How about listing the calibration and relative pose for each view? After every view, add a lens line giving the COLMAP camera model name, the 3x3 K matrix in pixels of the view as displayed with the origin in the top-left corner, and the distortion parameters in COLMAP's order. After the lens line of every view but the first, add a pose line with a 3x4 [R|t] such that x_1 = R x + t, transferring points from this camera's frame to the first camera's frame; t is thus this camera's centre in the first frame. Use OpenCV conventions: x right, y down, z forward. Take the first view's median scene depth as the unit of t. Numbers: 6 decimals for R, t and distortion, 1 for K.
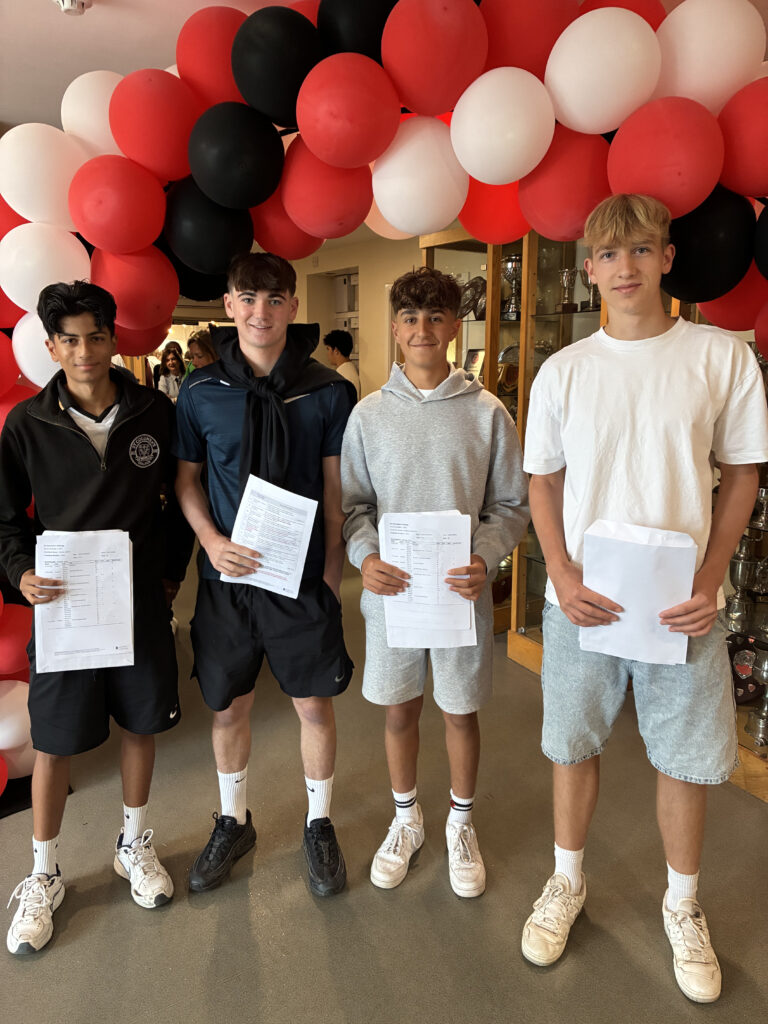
lens RADIAL K [[789.5, 0, 384.5], [0, 789.5, 507.7], [0, 0, 1]] dist [0.013166, -0.004356]
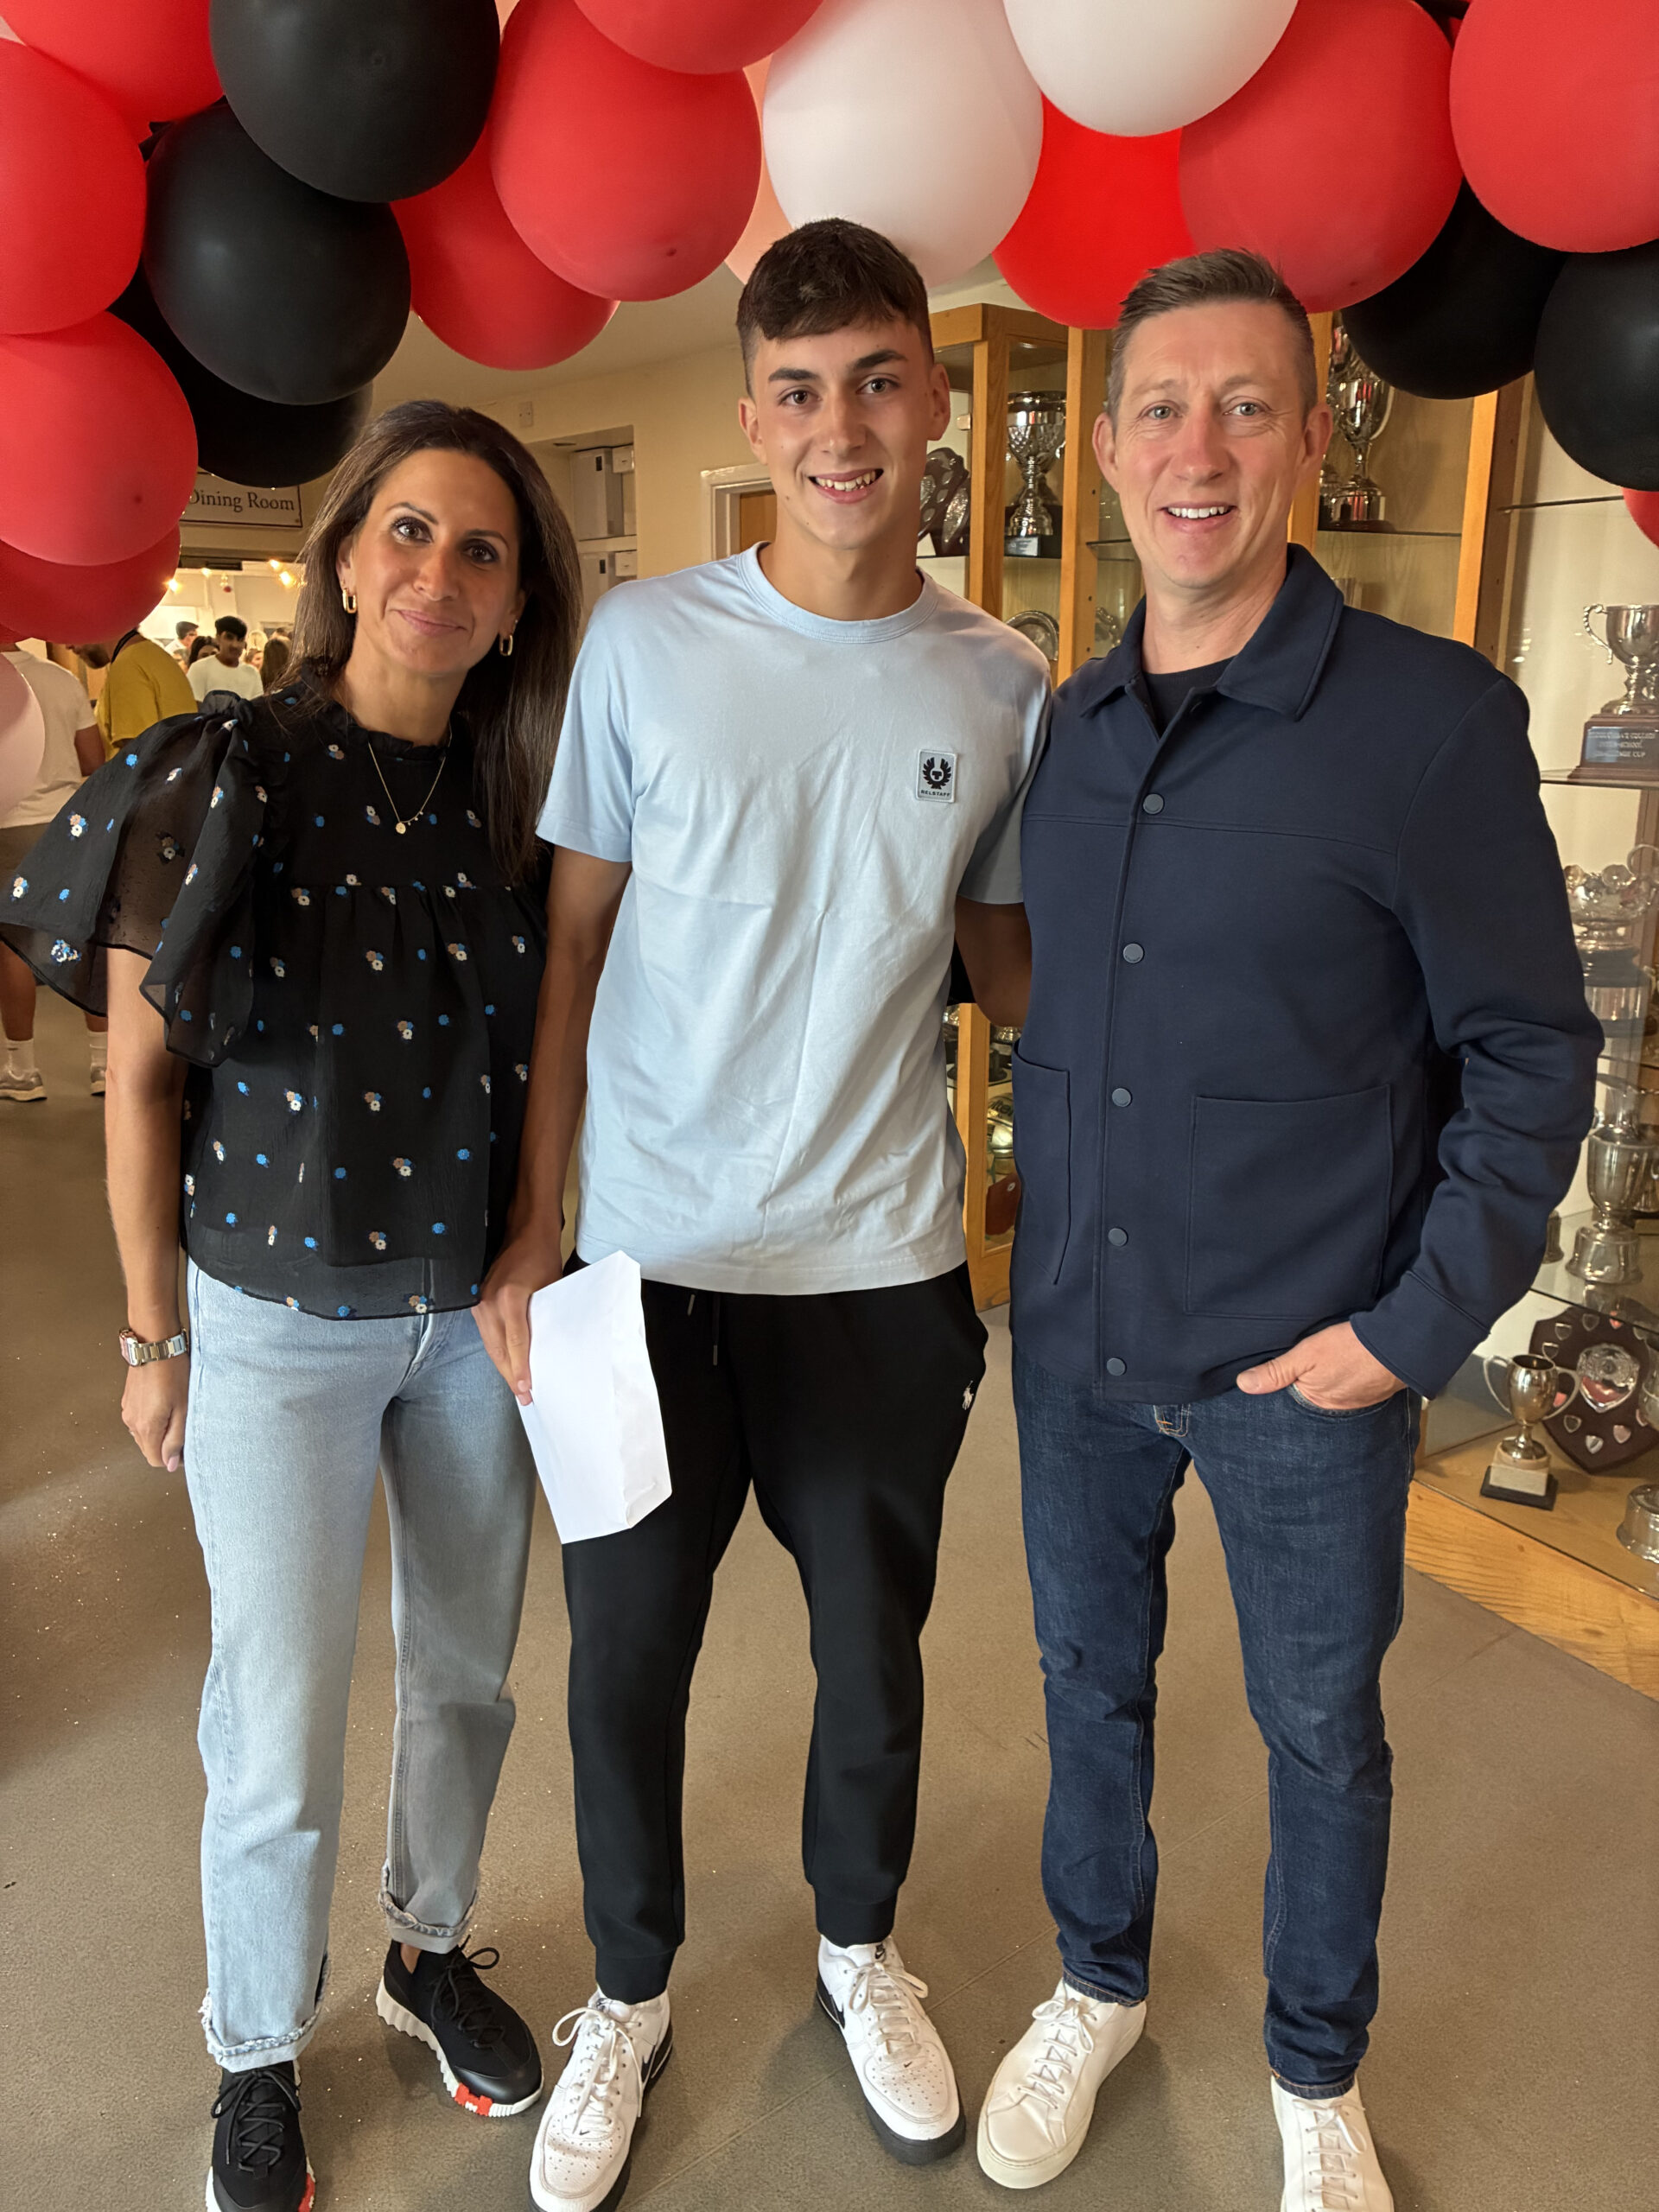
lens RADIAL K [[1705.4, 0, 845.0], [0, 1705.4, 1102.0], [0, 0, 1]] dist [0.013166, -0.004356]
pose [[0.994837, -0.023956, 0.098623, -0.029274], [0.016946, 0.997310, 0.071311, -0.017851], [-0.100066, -0.069271, 0.992567, 0.103755]]
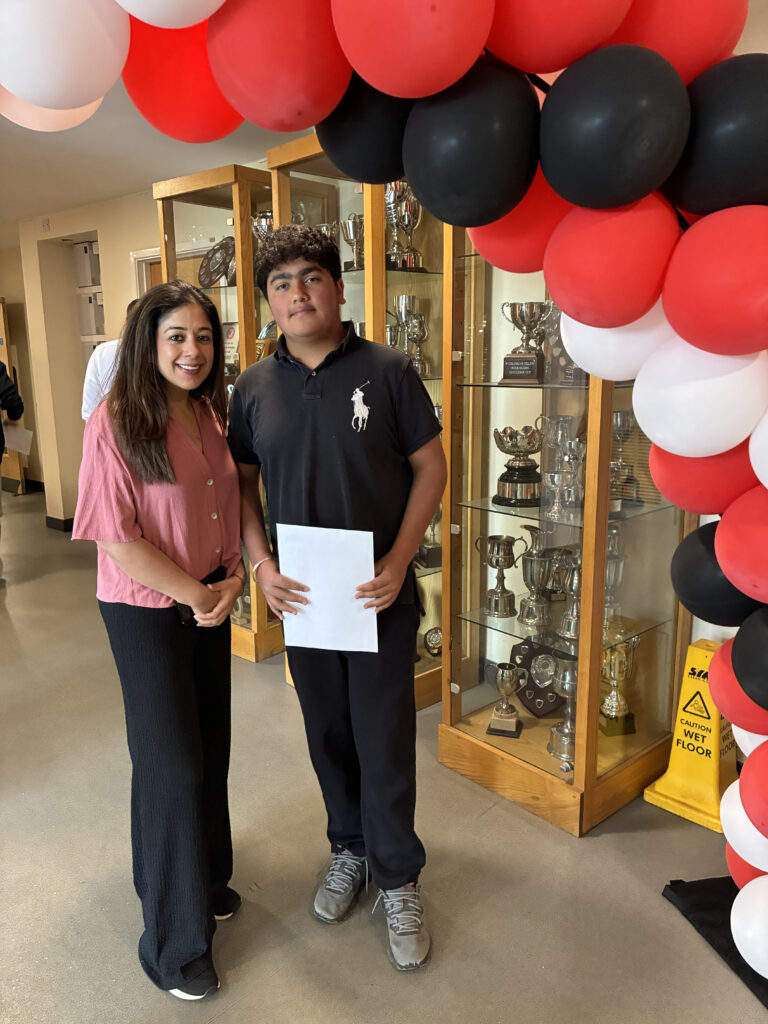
lens RADIAL K [[789.5, 0, 390.3], [0, 789.5, 512.1], [0, 0, 1]] dist [0.013166, -0.004356]
pose [[0.965314, -0.057797, 0.254614, 0.055756], [0.053785, 0.998295, 0.022697, -0.007855], [-0.255491, -0.008216, 0.966776, 0.141264]]
